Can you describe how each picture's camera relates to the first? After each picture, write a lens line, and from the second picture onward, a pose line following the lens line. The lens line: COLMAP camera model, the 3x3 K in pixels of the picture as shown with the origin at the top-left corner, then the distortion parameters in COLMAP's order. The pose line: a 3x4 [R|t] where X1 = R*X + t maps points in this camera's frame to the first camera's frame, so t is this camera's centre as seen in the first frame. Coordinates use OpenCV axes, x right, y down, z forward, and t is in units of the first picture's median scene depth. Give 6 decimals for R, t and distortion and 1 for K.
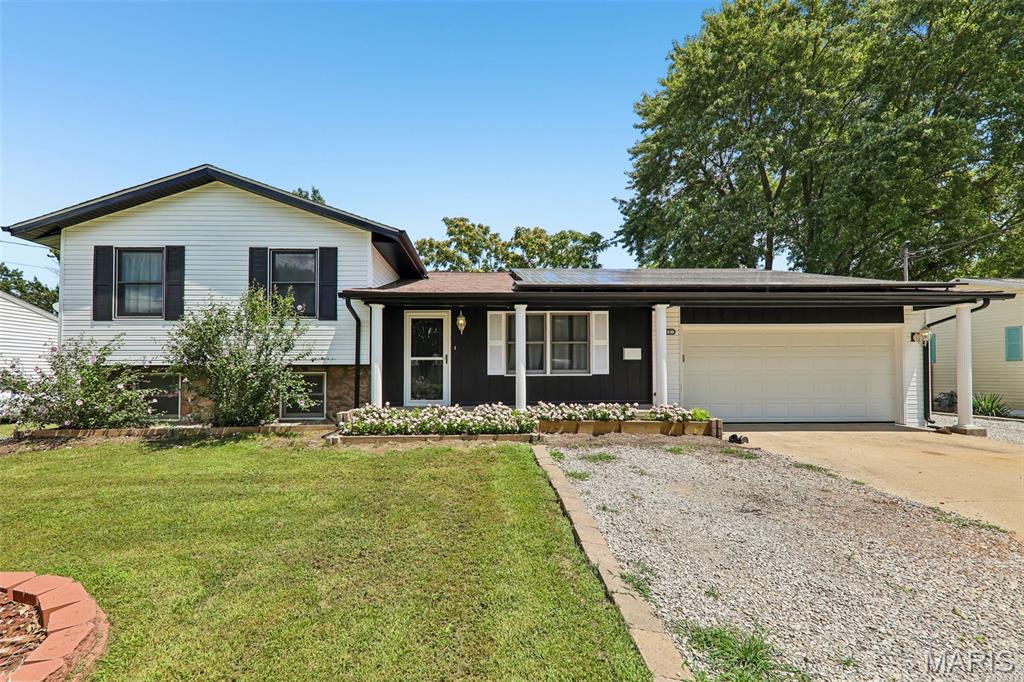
lens RADIAL K [[410.9, 0, 506.2], [0, 410.9, 370.9], [0, 0, 1]] dist [0.001544, 0.000001]
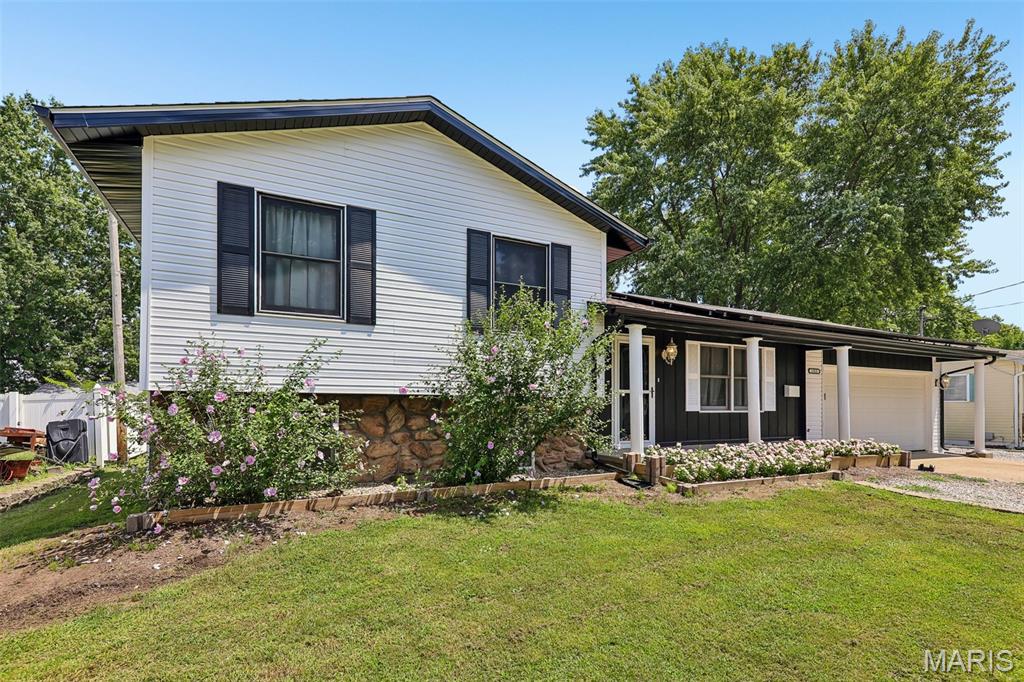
lens RADIAL K [[495.8, 0, 512.0], [0, 495.8, 408.4], [0, 0, 1]] dist [0.005028, 0.000676]
pose [[0.901212, 0.006195, 0.433335, -0.904591], [-0.007270, 0.999973, 0.000824, 0.005748], [-0.433318, -0.003894, 0.901233, 0.199583]]
